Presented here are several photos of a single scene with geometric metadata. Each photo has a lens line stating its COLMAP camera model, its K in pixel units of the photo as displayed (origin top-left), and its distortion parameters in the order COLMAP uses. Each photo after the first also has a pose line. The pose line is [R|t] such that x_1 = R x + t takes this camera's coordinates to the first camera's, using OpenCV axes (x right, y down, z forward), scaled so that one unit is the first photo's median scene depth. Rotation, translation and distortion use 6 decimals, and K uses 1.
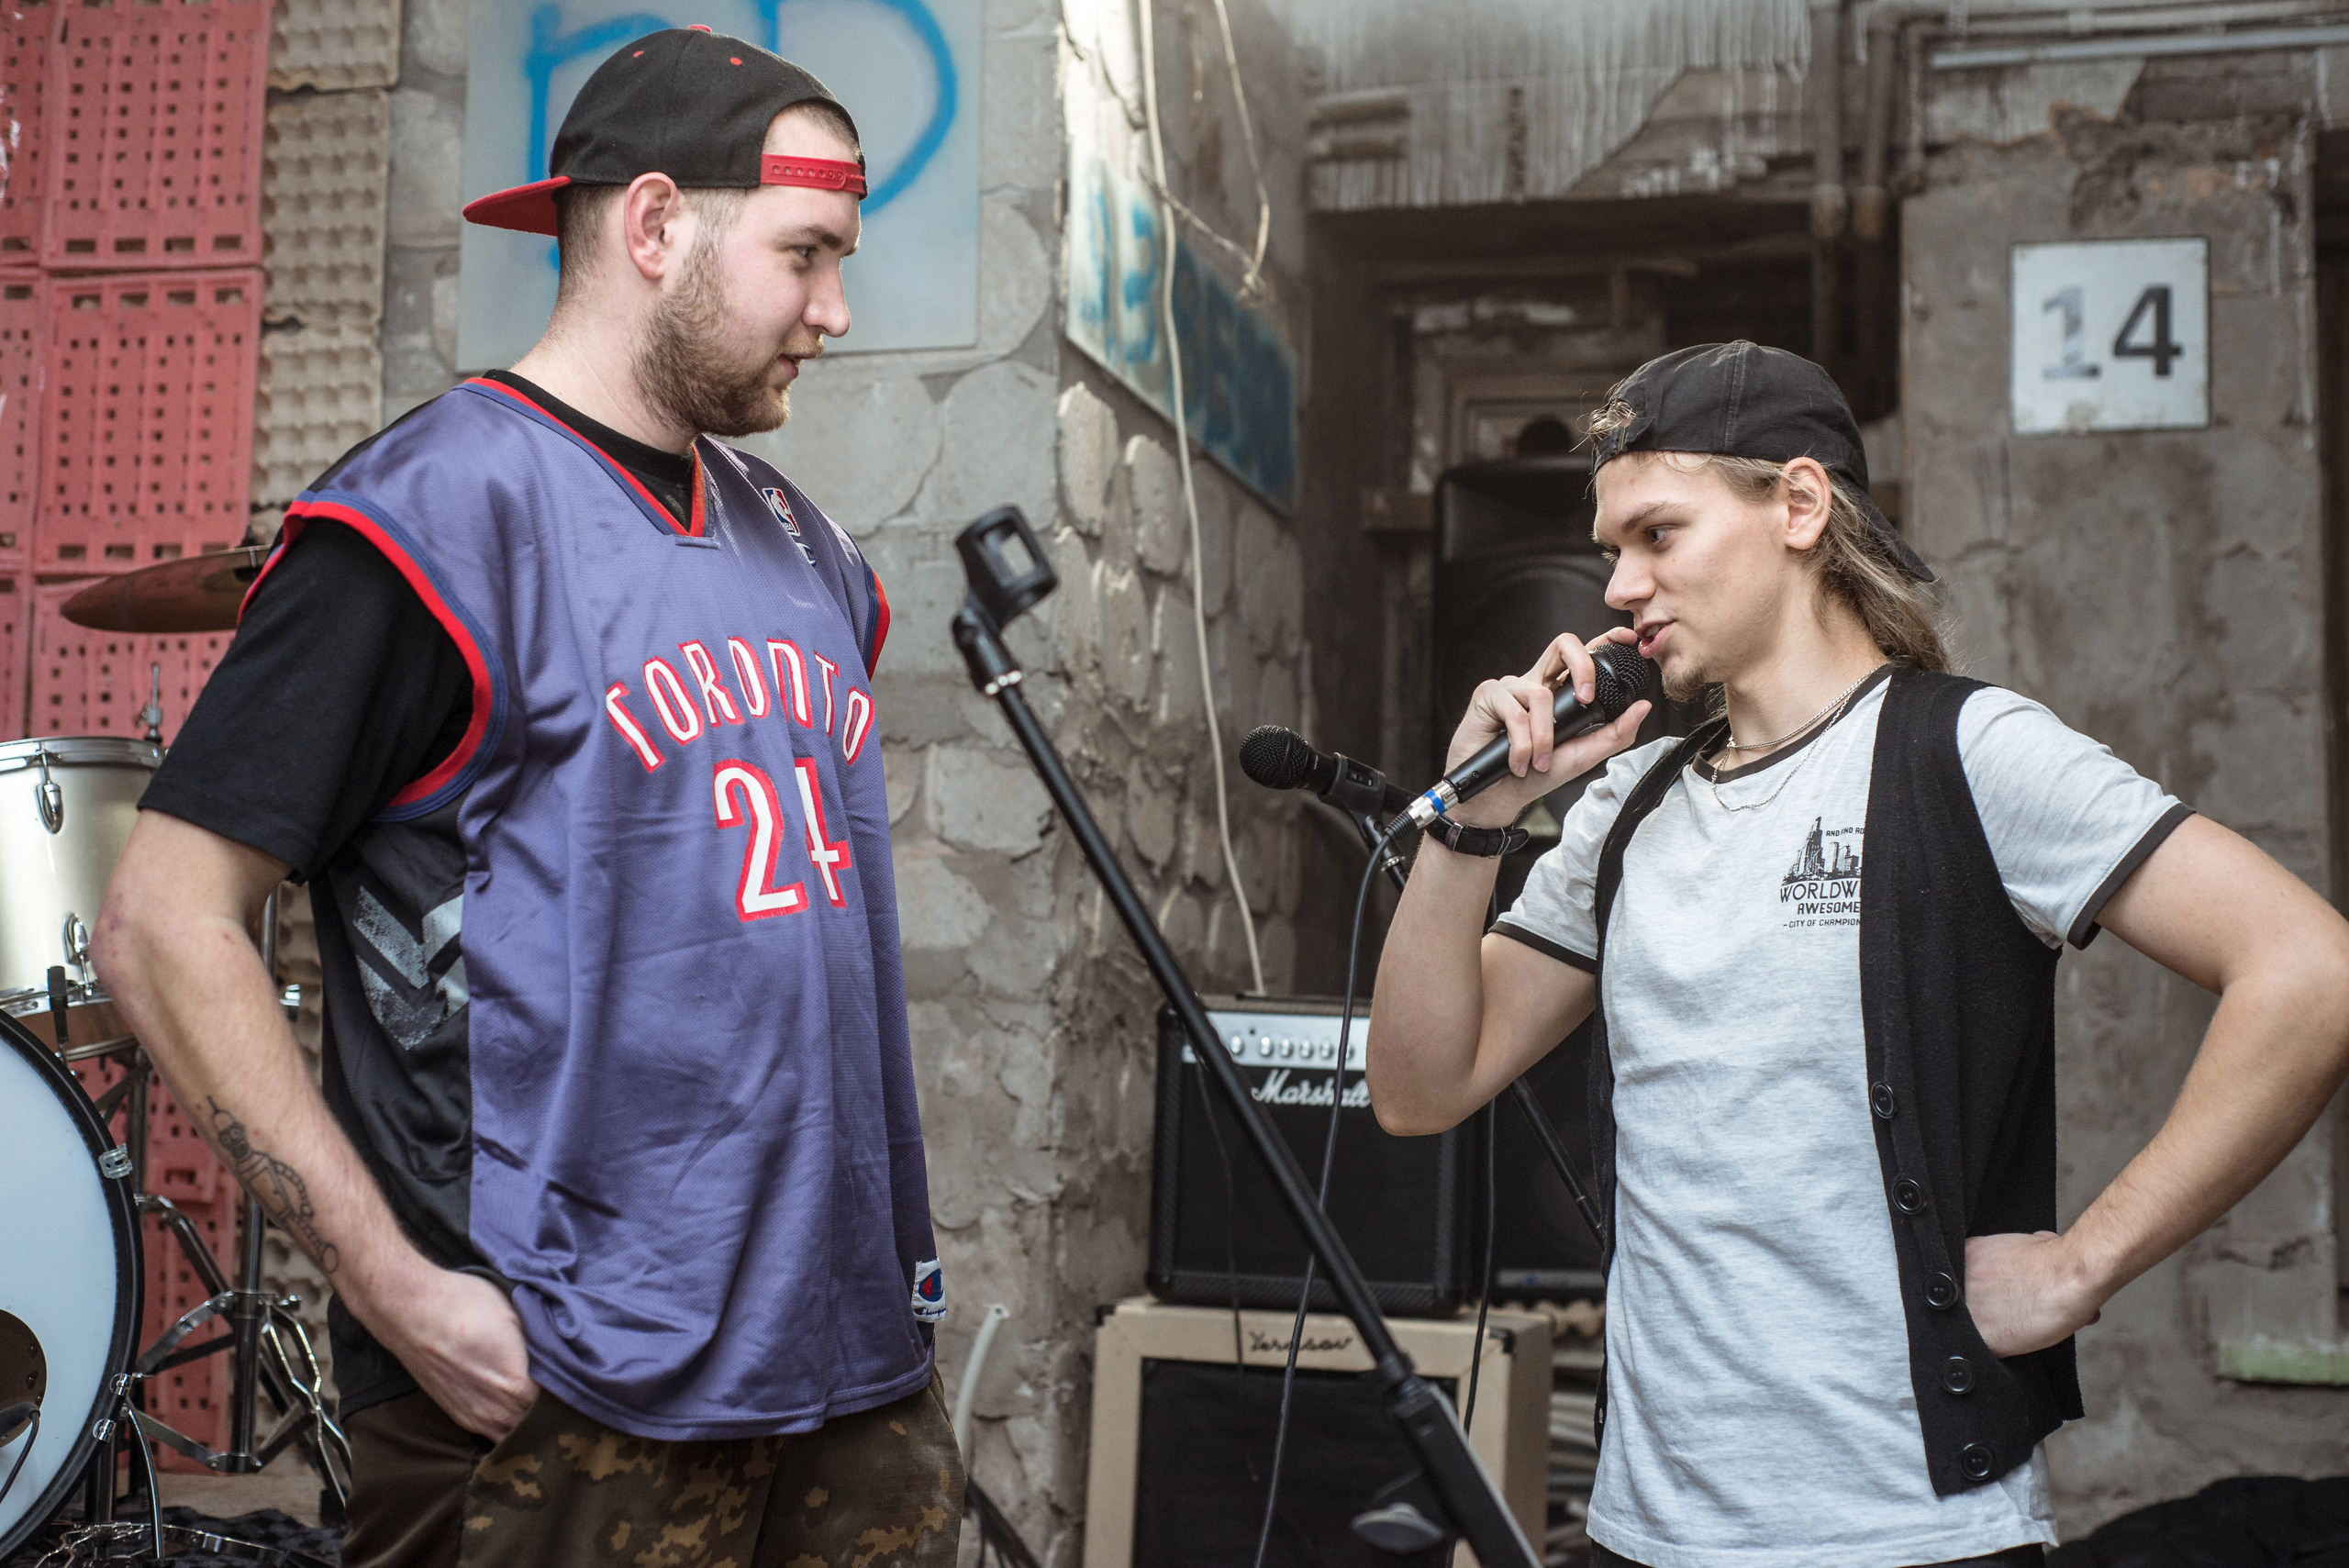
lens RADIAL K [[3507.8, 0, 1174.5], [0, 3507.8, 784.0], [0, 0, 1]] dist [-0.018794, 0.005581]
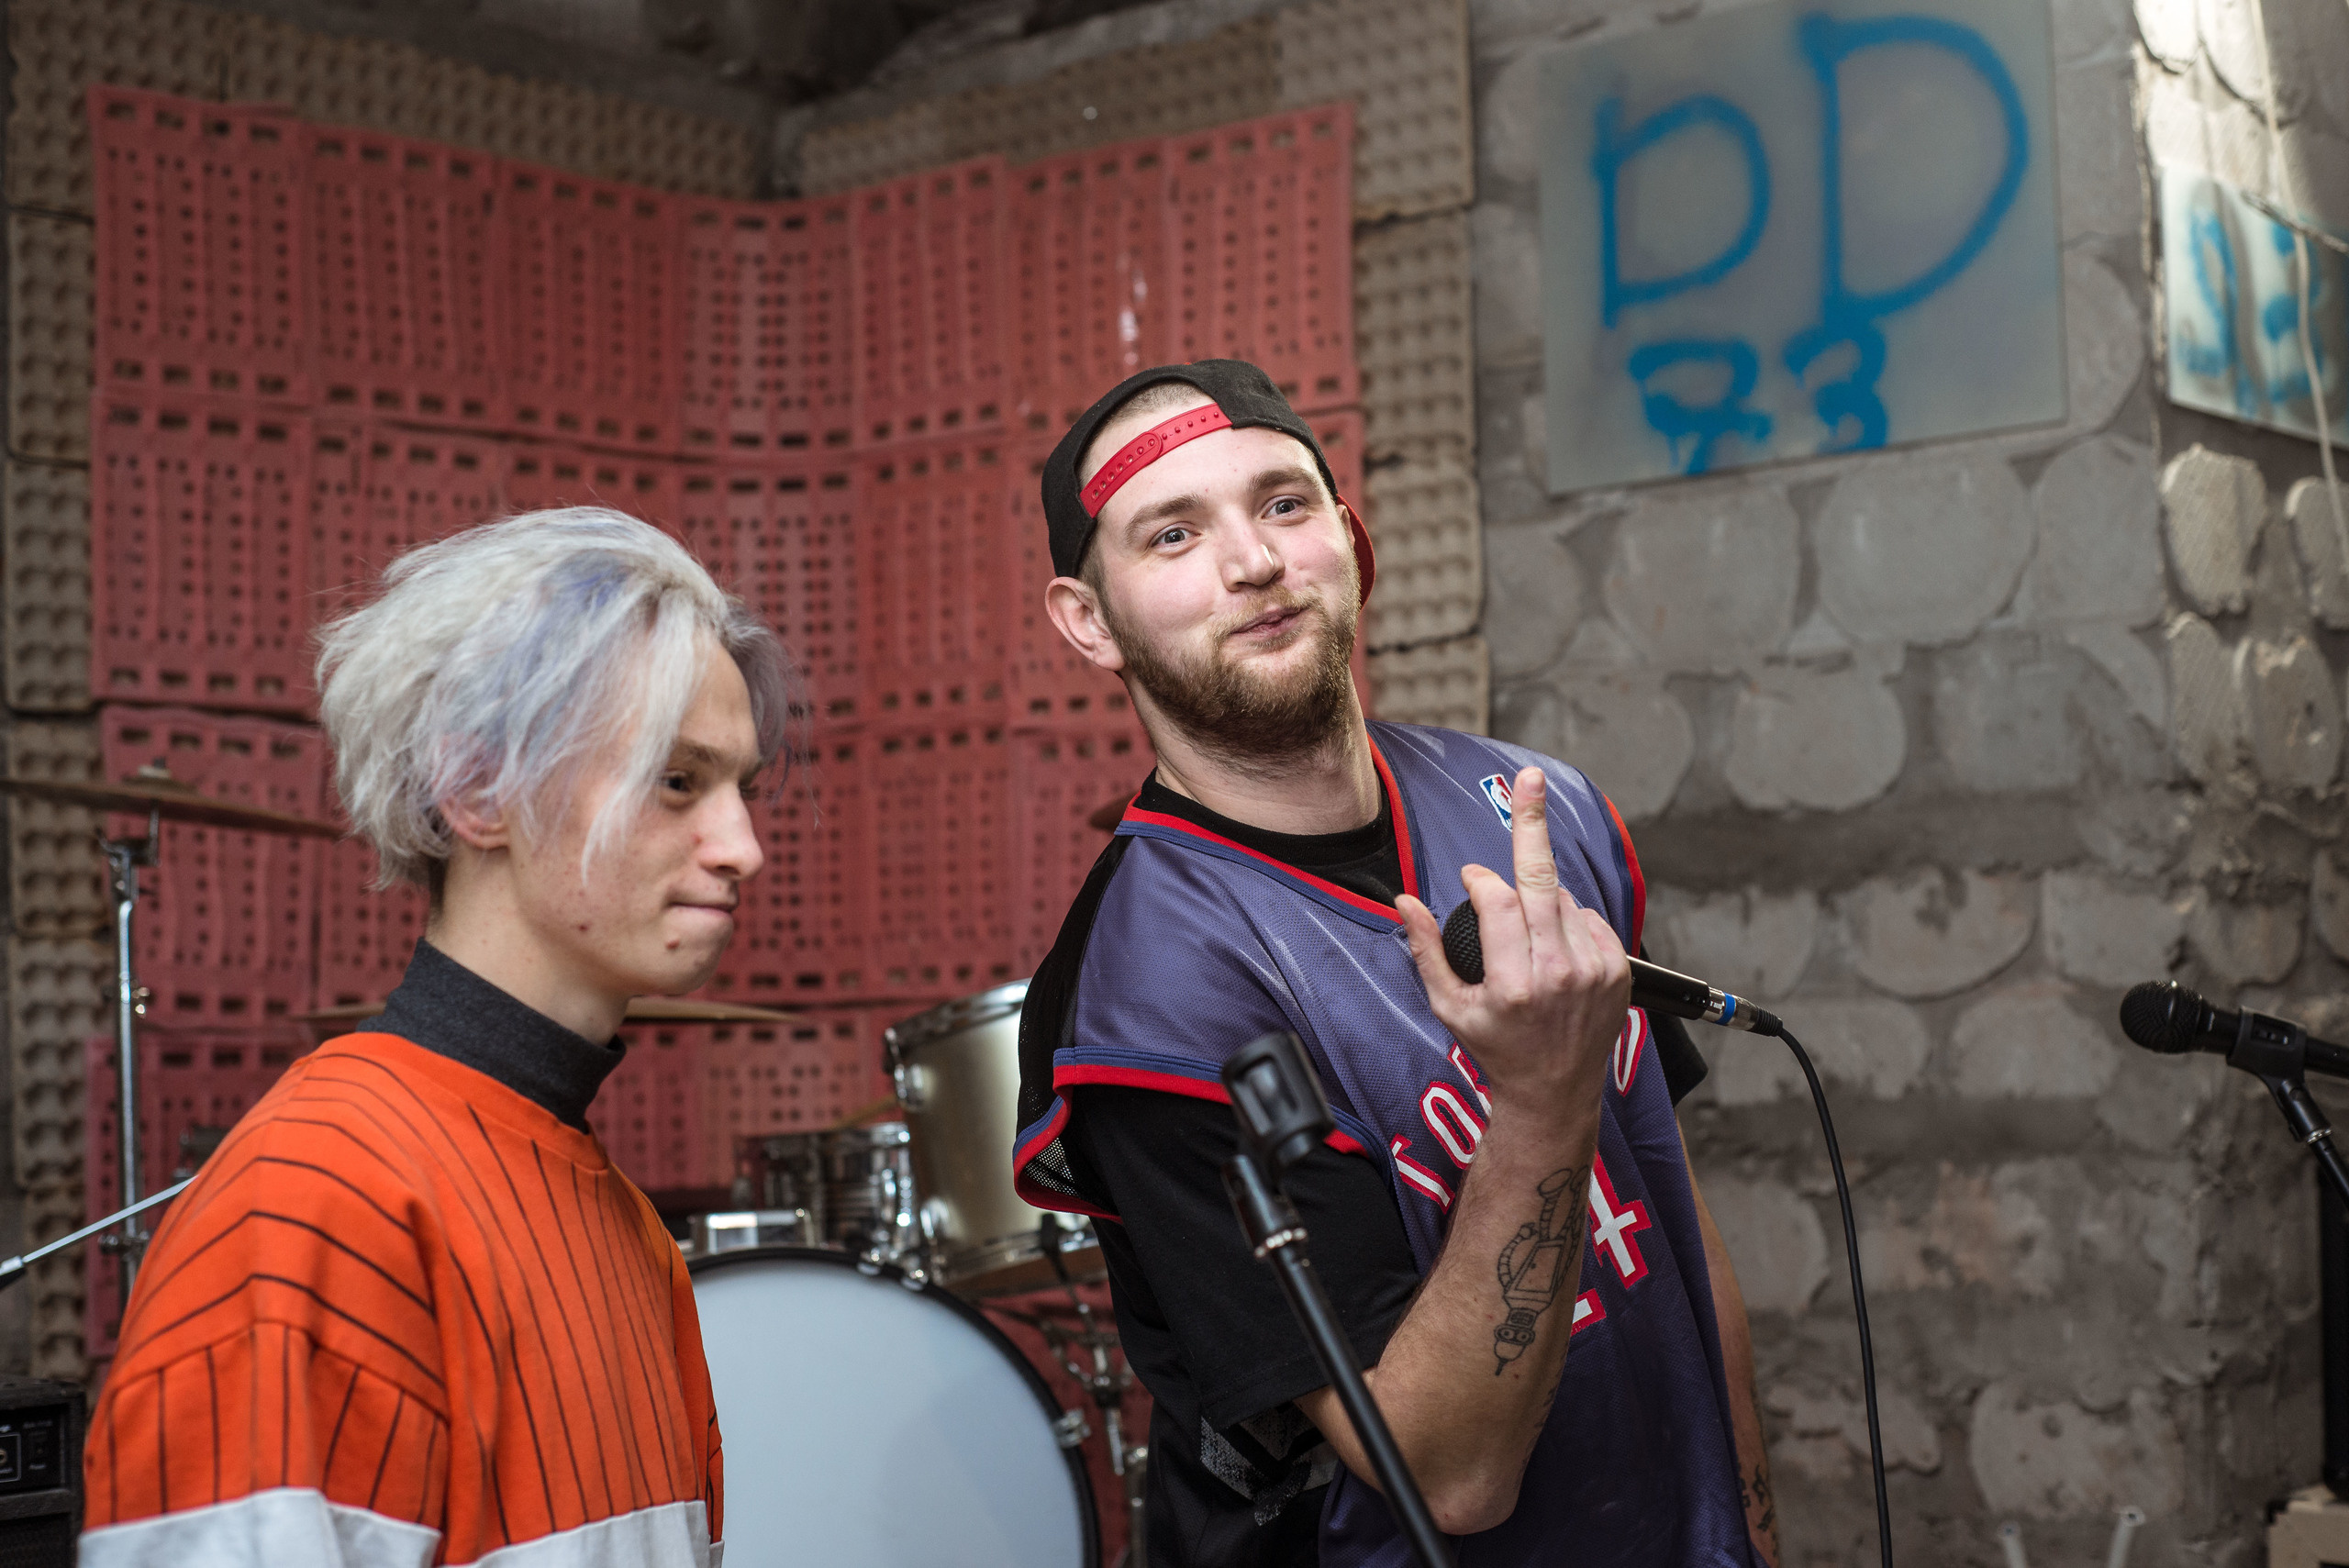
lens RADIAL K [[3507.8, 0, 1174.5], [0, 3507.8, 784.0], [0, 0, 1]] dist [-0.018794, 0.005581]
pose [[0.884455, -0.062375, -0.462439, 0.148870], [0.082203, 0.996354, 0.022829, -0.071618], [0.459329, -0.058205, 0.886357, 0.100021]]
